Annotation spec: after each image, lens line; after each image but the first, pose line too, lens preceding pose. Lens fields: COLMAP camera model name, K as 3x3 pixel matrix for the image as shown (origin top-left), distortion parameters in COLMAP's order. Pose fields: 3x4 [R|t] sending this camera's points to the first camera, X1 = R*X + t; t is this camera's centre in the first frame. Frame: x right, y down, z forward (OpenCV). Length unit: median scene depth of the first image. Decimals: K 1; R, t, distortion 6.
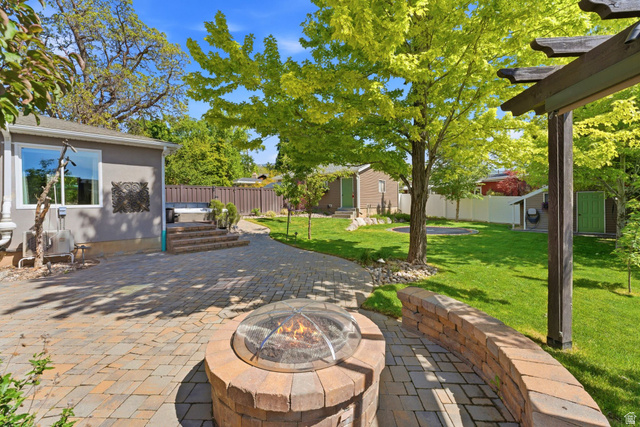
lens RADIAL K [[259.0, 0, 319.7], [0, 259.0, 205.1], [0, 0, 1]] dist [-0.000677, -0.000052]
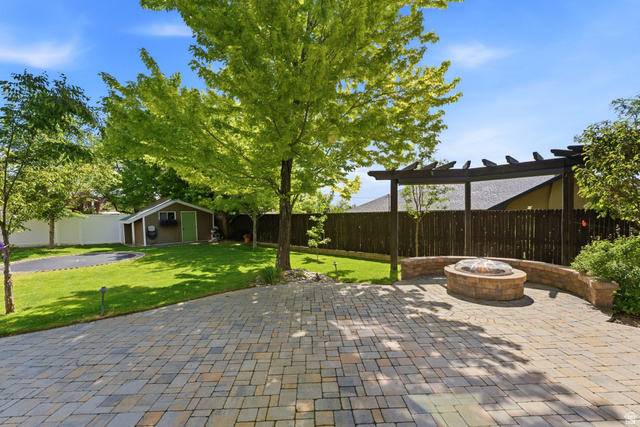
lens RADIAL K [[266.1, 0, 320.0], [0, 266.1, 213.5], [0, 0, 1]] dist [0.000407, 0.000098]
pose [[-0.072341, 0.012199, 0.997305, -0.736885], [0.028111, 0.999553, -0.010188, -0.018013], [-0.996984, 0.027299, -0.072651, 0.786759]]
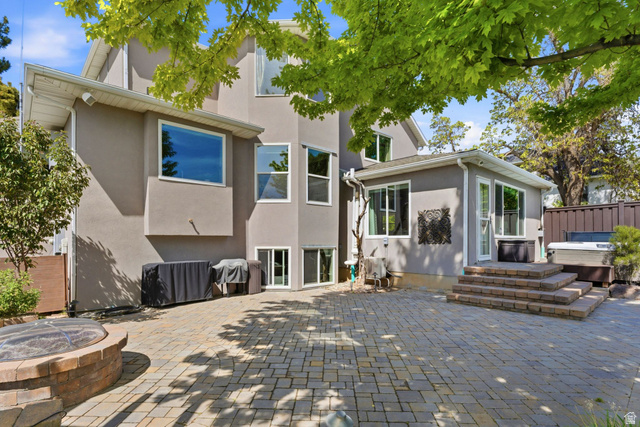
lens RADIAL K [[334.0, 0, 319.7], [0, 334.0, 238.0], [0, 0, 1]] dist [0.001399, 0.000167]
pose [[-0.005390, 0.008148, -0.999952, 0.422133], [-0.002679, 0.999963, 0.008163, -0.001772], [0.999982, 0.002722, -0.005368, 0.659676]]
